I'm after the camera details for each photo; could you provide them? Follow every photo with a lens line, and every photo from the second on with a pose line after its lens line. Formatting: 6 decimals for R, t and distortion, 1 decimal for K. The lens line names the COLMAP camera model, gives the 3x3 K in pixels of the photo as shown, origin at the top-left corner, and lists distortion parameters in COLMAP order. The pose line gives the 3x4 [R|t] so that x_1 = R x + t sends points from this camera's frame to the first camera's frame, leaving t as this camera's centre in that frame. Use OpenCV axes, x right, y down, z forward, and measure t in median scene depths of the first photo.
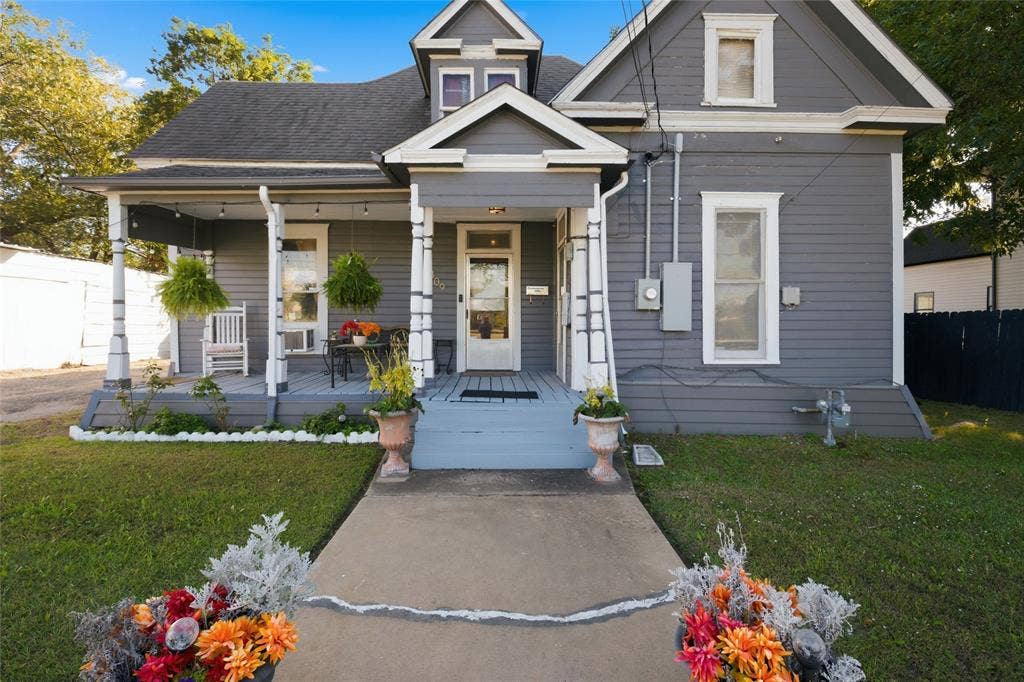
lens RADIAL K [[490.4, 0, 514.3], [0, 490.4, 319.8], [0, 0, 1]] dist [-0.003557, 0.000703]
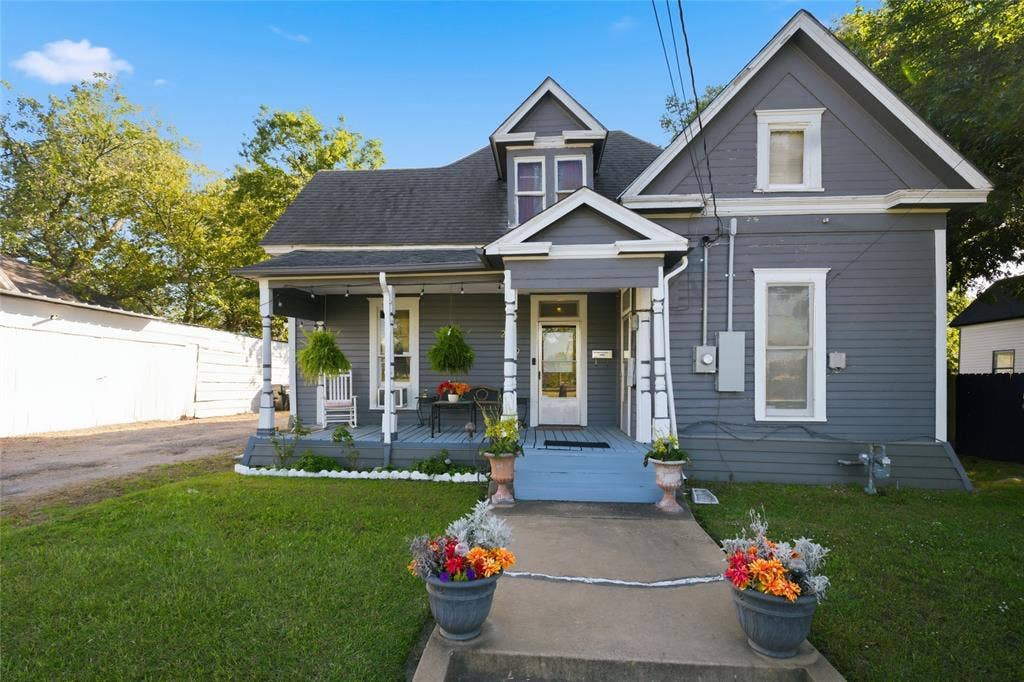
lens RADIAL K [[503.6, 0, 511.0], [0, 503.6, 377.9], [0, 0, 1]] dist [-0.005213, 0.000592]
pose [[0.995181, 0.001866, -0.098042, -0.062324], [-0.001622, 0.999995, 0.002577, -0.010846], [0.098047, -0.002406, 0.995179, -0.211597]]
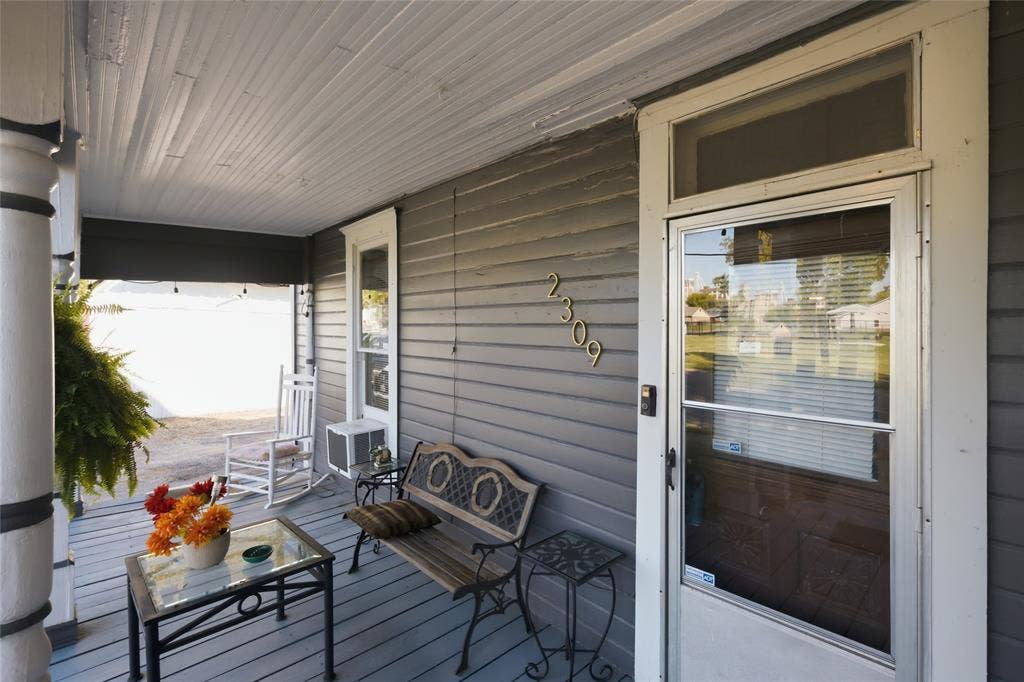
lens RADIAL K [[466.9, 0, 512.8], [0, 466.9, 345.5], [0, 0, 1]] dist [0.002364, 0.000697]
pose [[0.661836, 0.026970, -0.749164, 0.035090], [0.010386, 0.998927, 0.045137, -0.110662], [0.749577, -0.037654, 0.660845, 1.028376]]
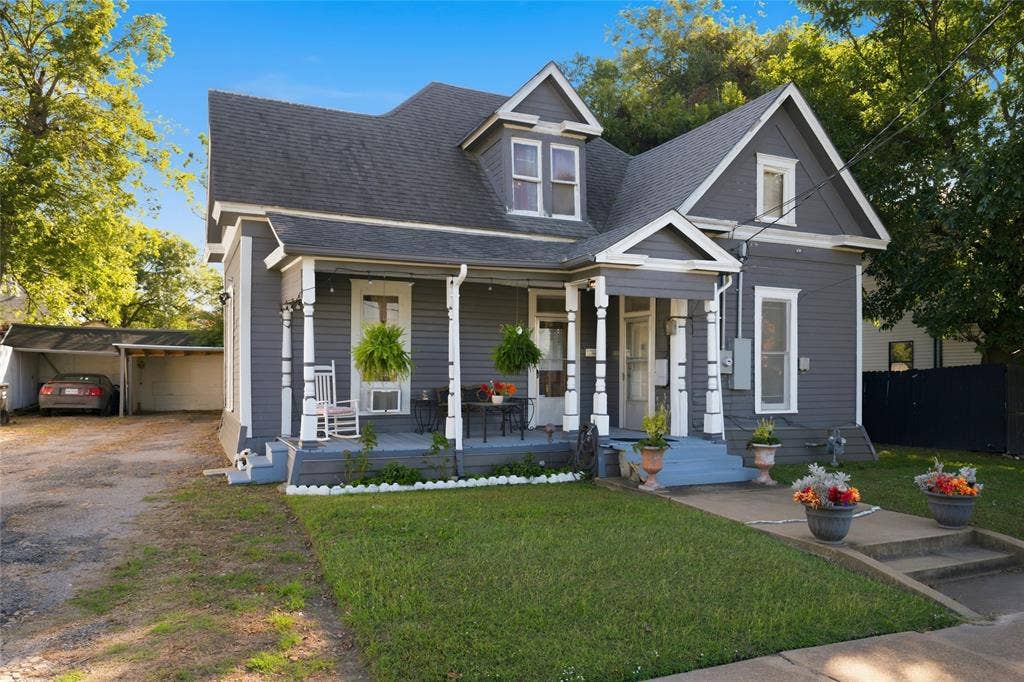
lens RADIAL K [[712.3, 0, 528.3], [0, 712.3, 370.4], [0, 0, 1]] dist [-0.018134, 0.006600]
pose [[0.914470, 0.005125, 0.404620, -0.970772], [-0.006830, 0.999973, 0.002770, -0.030650], [-0.404595, -0.005297, 0.914481, -0.529641]]
